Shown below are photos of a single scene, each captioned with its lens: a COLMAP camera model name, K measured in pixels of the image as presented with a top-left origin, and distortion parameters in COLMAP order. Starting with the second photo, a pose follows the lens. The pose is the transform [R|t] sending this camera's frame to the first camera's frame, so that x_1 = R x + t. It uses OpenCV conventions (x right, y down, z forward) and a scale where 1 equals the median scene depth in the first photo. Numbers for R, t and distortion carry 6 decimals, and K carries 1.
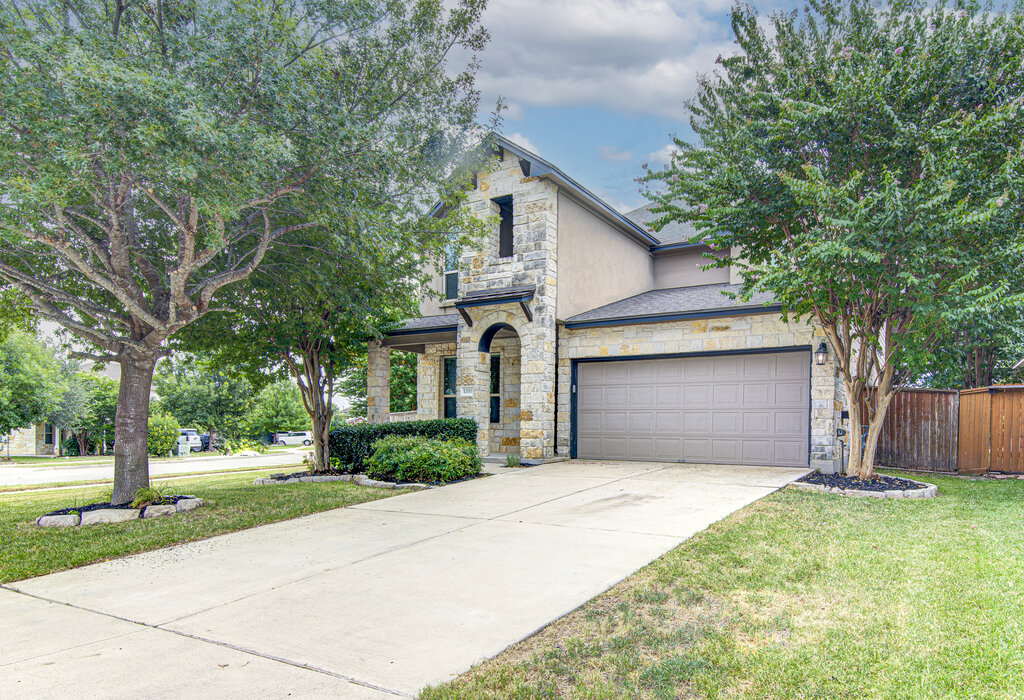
lens RADIAL K [[471.9, 0, 512.0], [0, 471.9, 350.0], [0, 0, 1]] dist [0.001457, 0.000201]
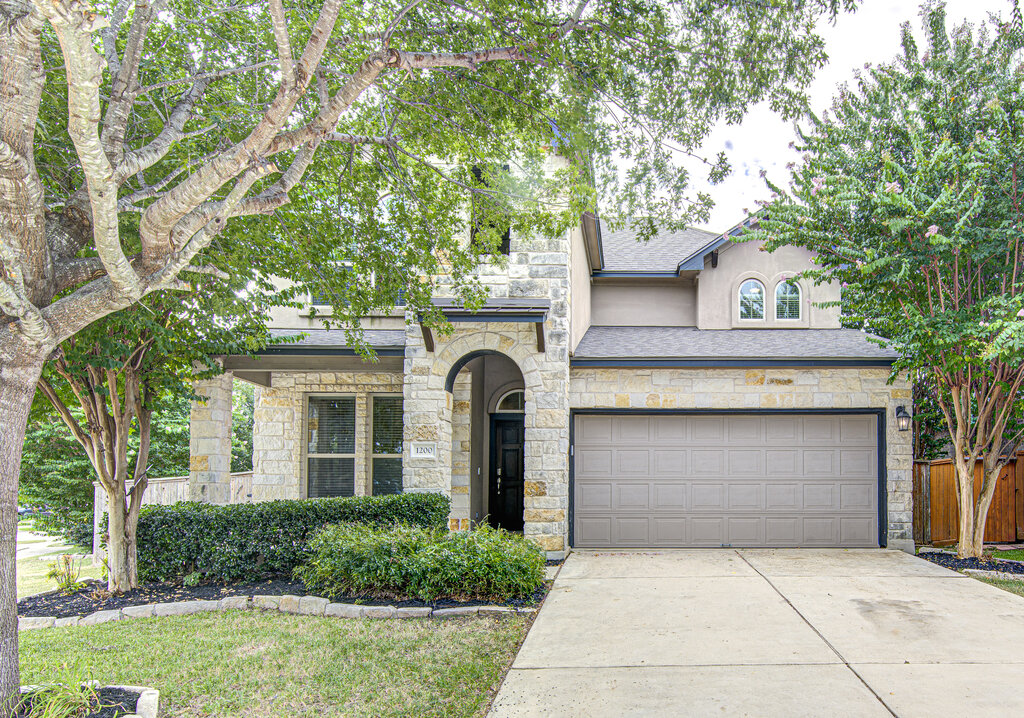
lens RADIAL K [[611.8, 0, 512.0], [0, 611.8, 385.3], [0, 0, 1]] dist [0.002573, 0.001827]
pose [[0.902636, 0.066660, 0.425210, -0.376593], [-0.059122, 0.997772, -0.030917, 0.018614], [-0.426324, 0.002768, 0.904566, 0.205070]]
